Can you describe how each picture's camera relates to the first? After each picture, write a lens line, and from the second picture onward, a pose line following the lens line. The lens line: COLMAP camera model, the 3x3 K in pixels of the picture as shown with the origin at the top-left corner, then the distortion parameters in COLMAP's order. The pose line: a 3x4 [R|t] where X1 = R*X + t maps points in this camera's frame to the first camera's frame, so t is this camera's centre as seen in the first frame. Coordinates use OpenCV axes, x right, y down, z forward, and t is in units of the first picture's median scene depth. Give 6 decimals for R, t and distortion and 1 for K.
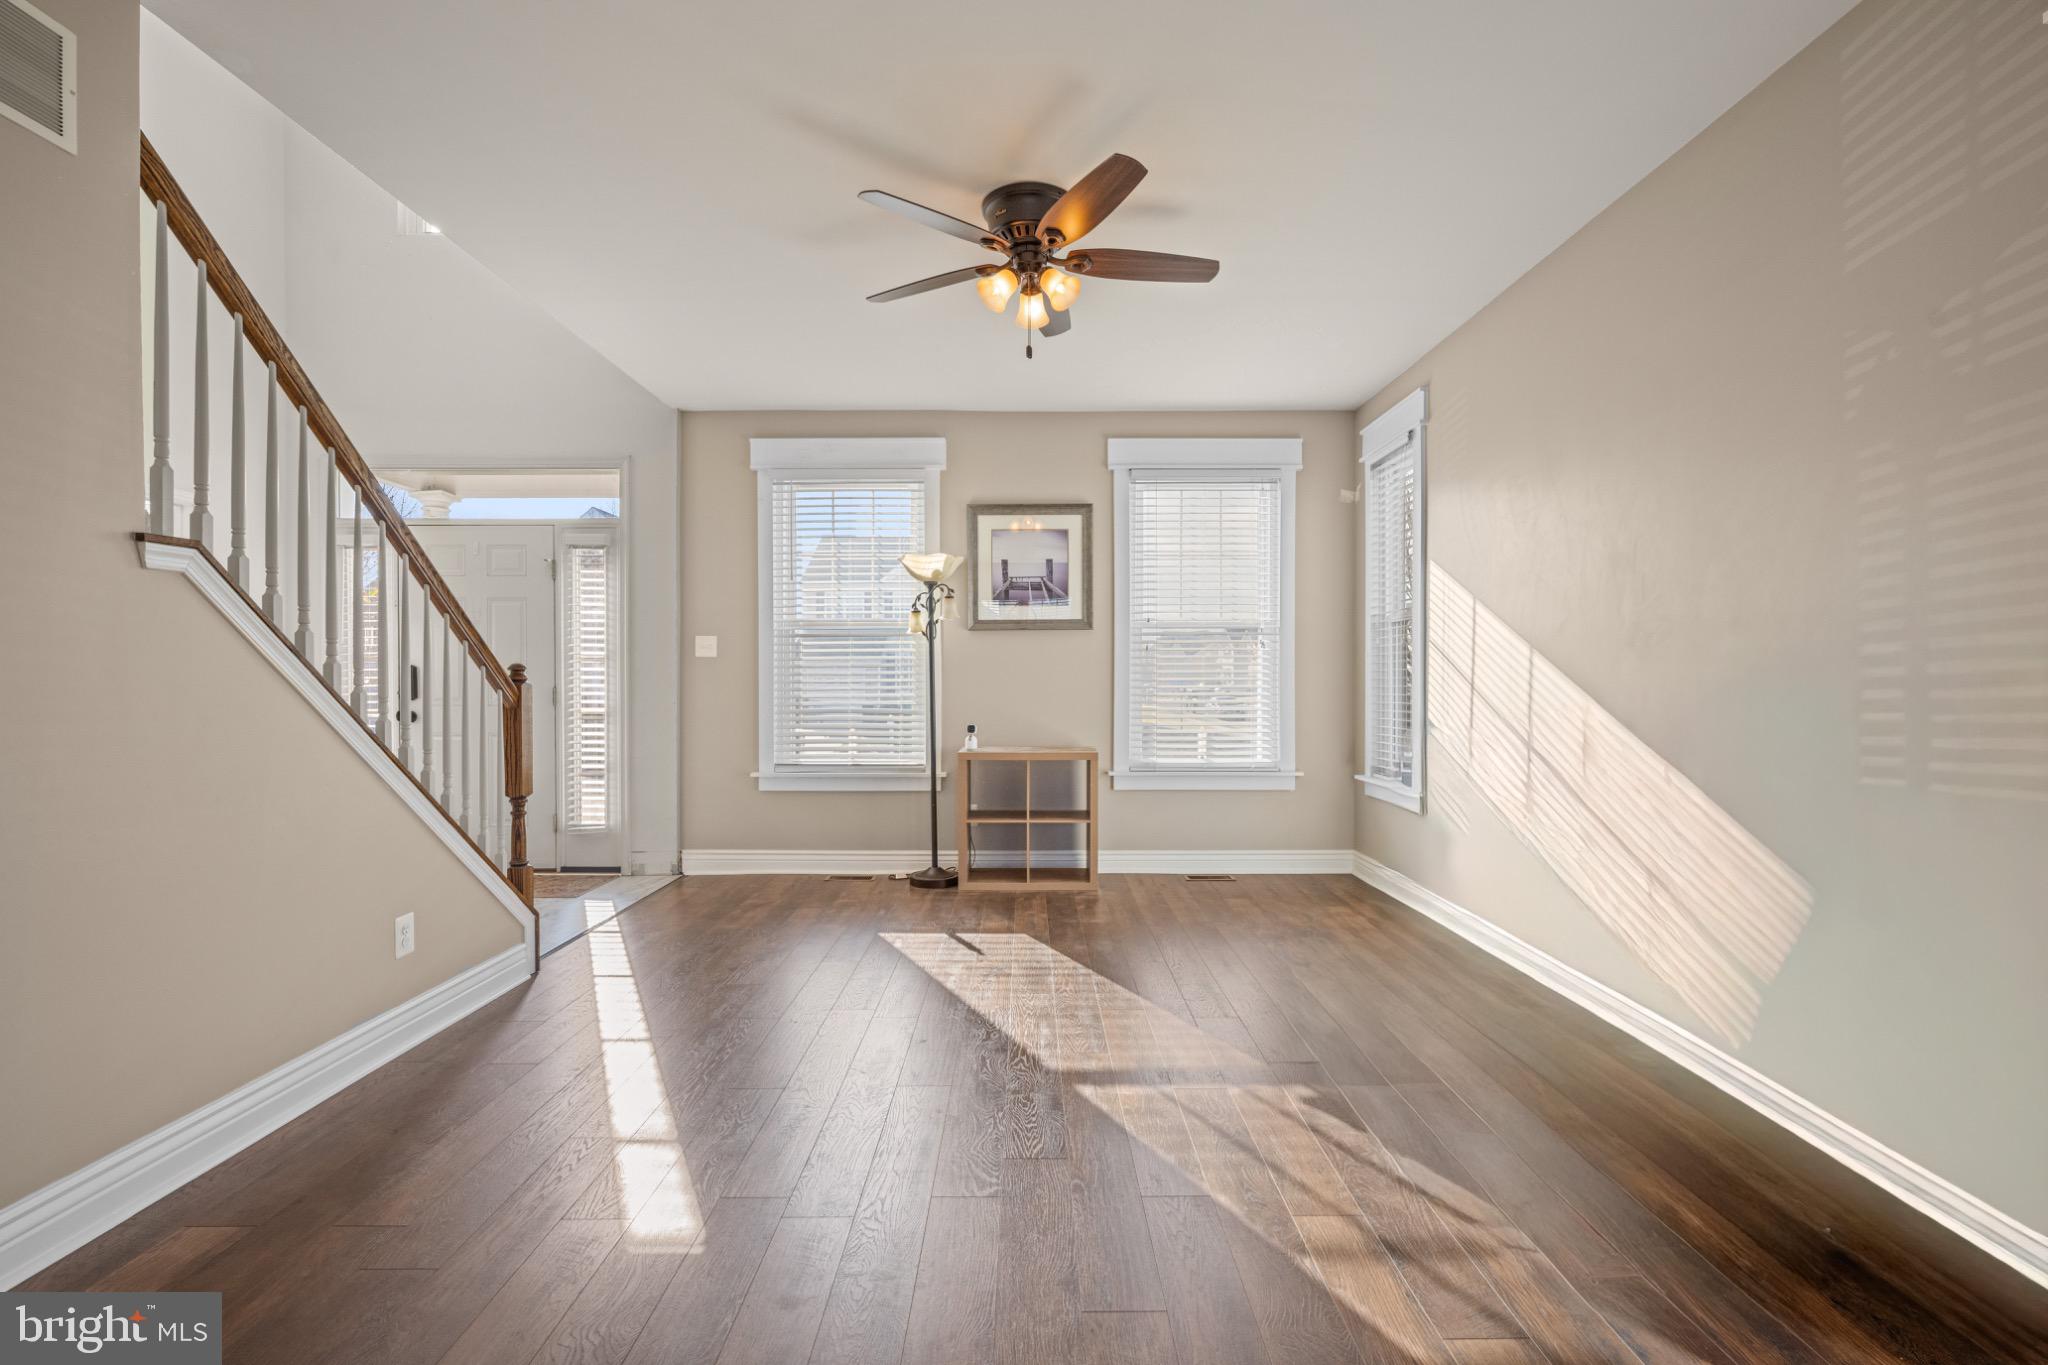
lens RADIAL K [[920.6, 0, 1022.8], [0, 920.6, 684.6], [0, 0, 1]] dist [-0.001979, -0.000183]
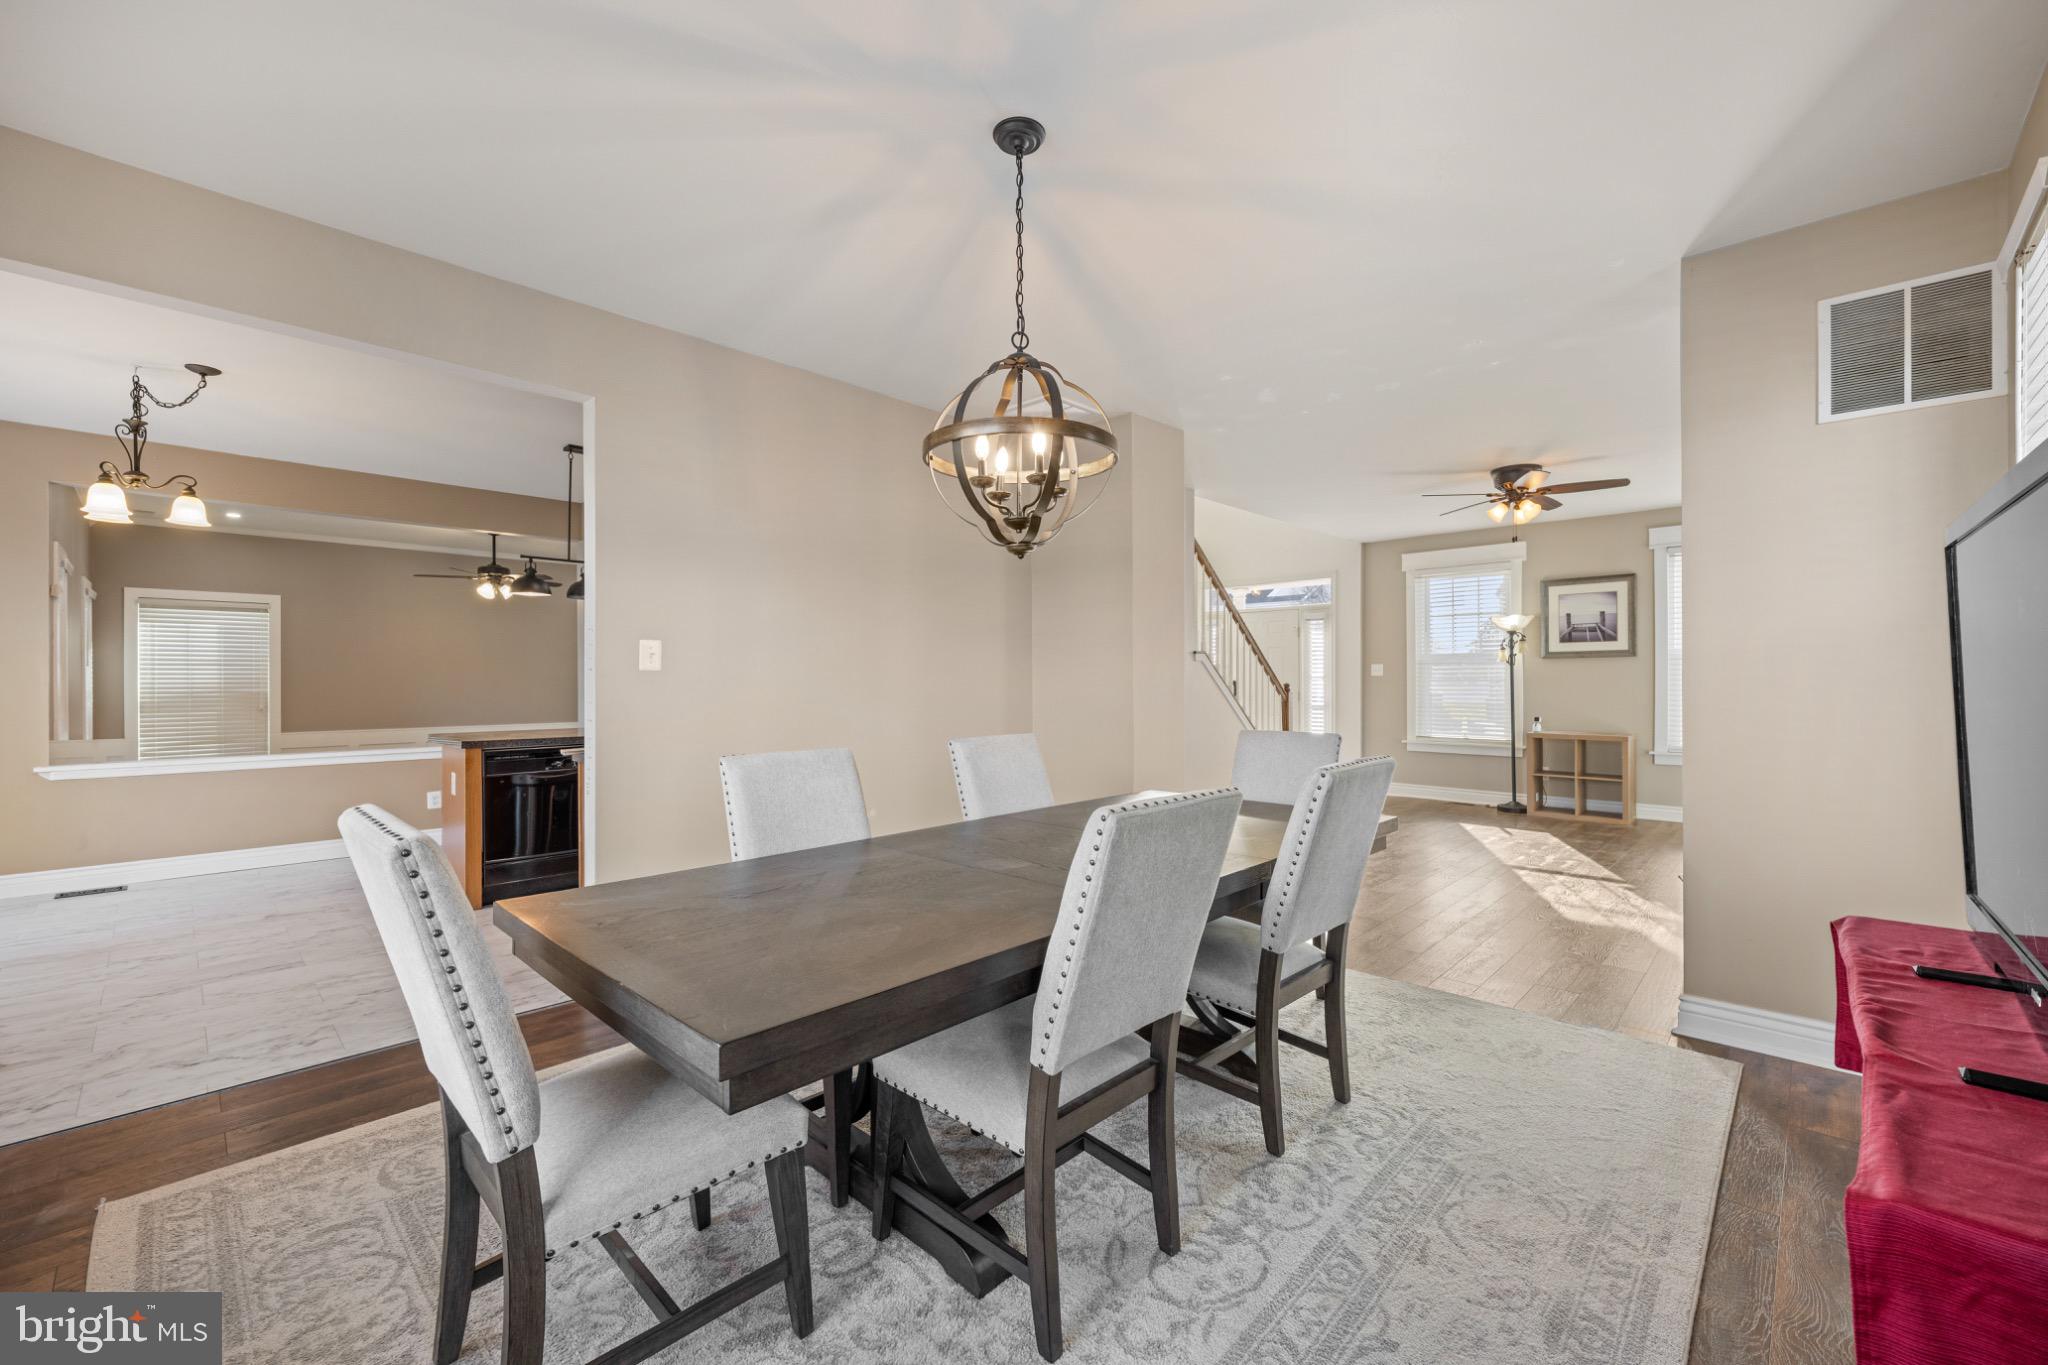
lens RADIAL K [[824.6, 0, 1026.5], [0, 824.6, 680.5], [0, 0, 1]] dist [-0.003054, -0.000341]
pose [[0.712817, 0.000970, -0.701350, 0.314944], [-0.001027, 0.999999, 0.000340, -0.020774], [0.701350, 0.000478, 0.712817, -0.671336]]
